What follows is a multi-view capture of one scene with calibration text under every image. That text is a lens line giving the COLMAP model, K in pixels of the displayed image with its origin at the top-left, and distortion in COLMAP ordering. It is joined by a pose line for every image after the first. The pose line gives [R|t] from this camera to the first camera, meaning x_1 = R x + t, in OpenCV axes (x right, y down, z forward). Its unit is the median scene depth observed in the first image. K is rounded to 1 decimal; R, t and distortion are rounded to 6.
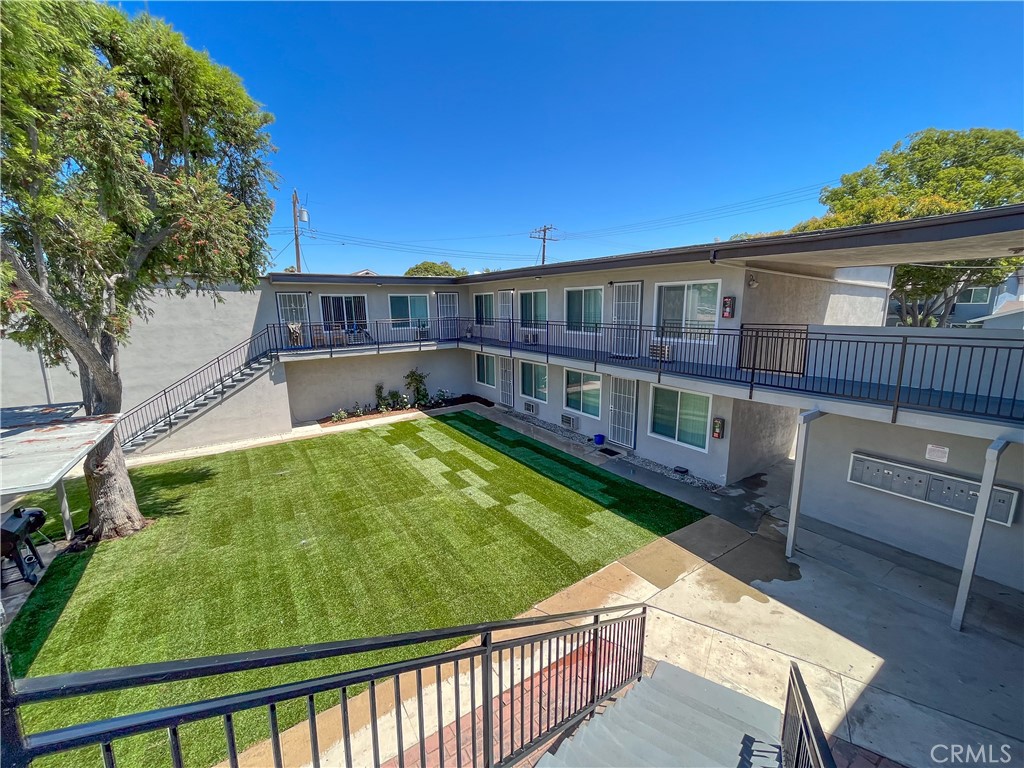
lens RADIAL K [[412.5, 0, 511.5], [0, 412.5, 384.1], [0, 0, 1]] dist [-0.003431, 0.000076]
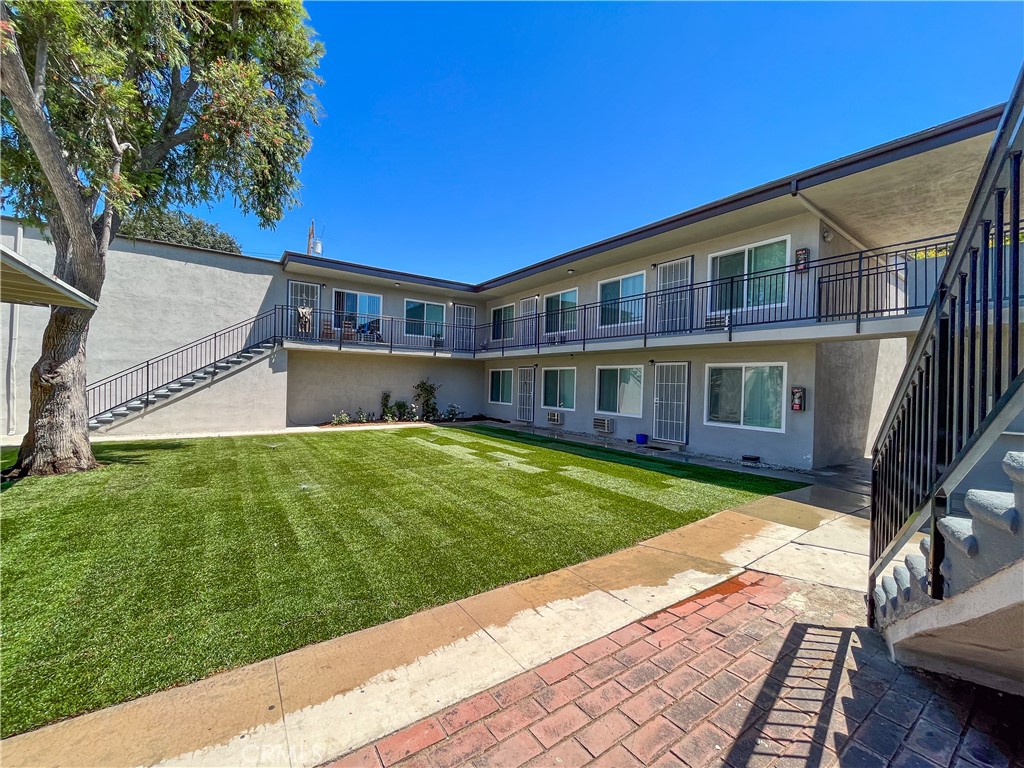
lens RADIAL K [[412.5, 0, 511.3], [0, 412.5, 384.6], [0, 0, 1]] dist [-0.003431, 0.000076]
pose [[0.998926, 0.039904, 0.023555, -0.084955], [-0.034801, 0.981702, -0.187218, 0.184259], [-0.030595, 0.186198, 0.982036, 0.118667]]
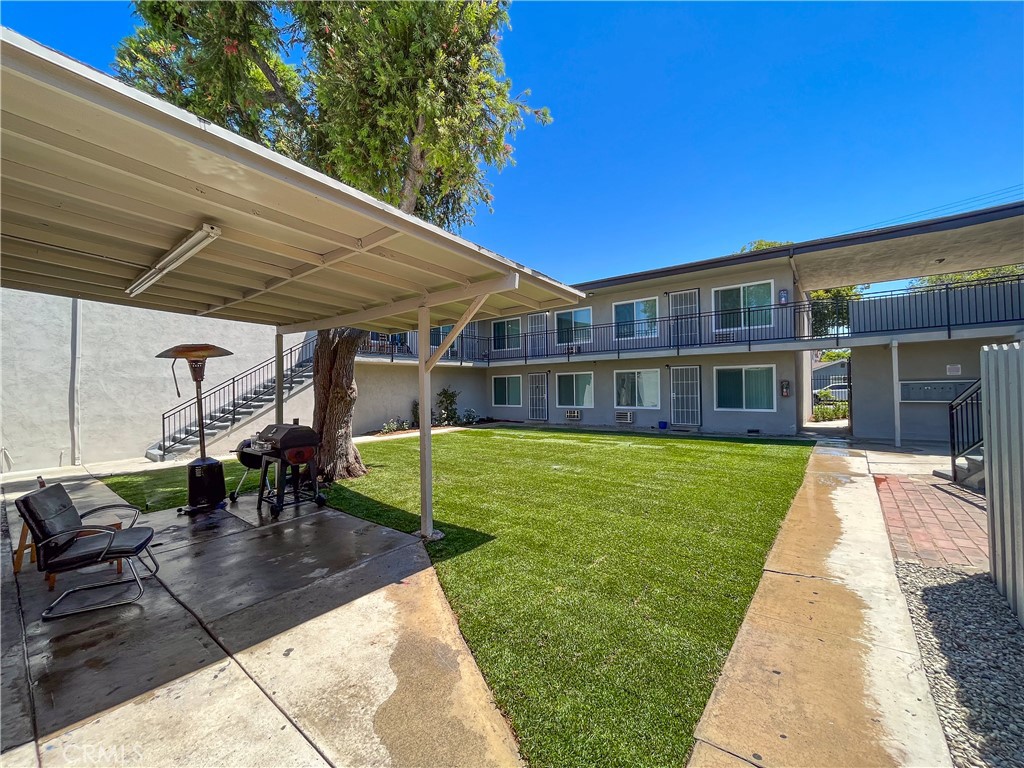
lens RADIAL K [[412.5, 0, 510.0], [0, 412.5, 384.1], [0, 0, 1]] dist [-0.003431, 0.000076]
pose [[0.951732, 0.003958, 0.306905, -0.517849], [0.059612, 0.978493, -0.197480, 0.212023], [-0.301086, 0.206243, 0.931027, 0.032575]]
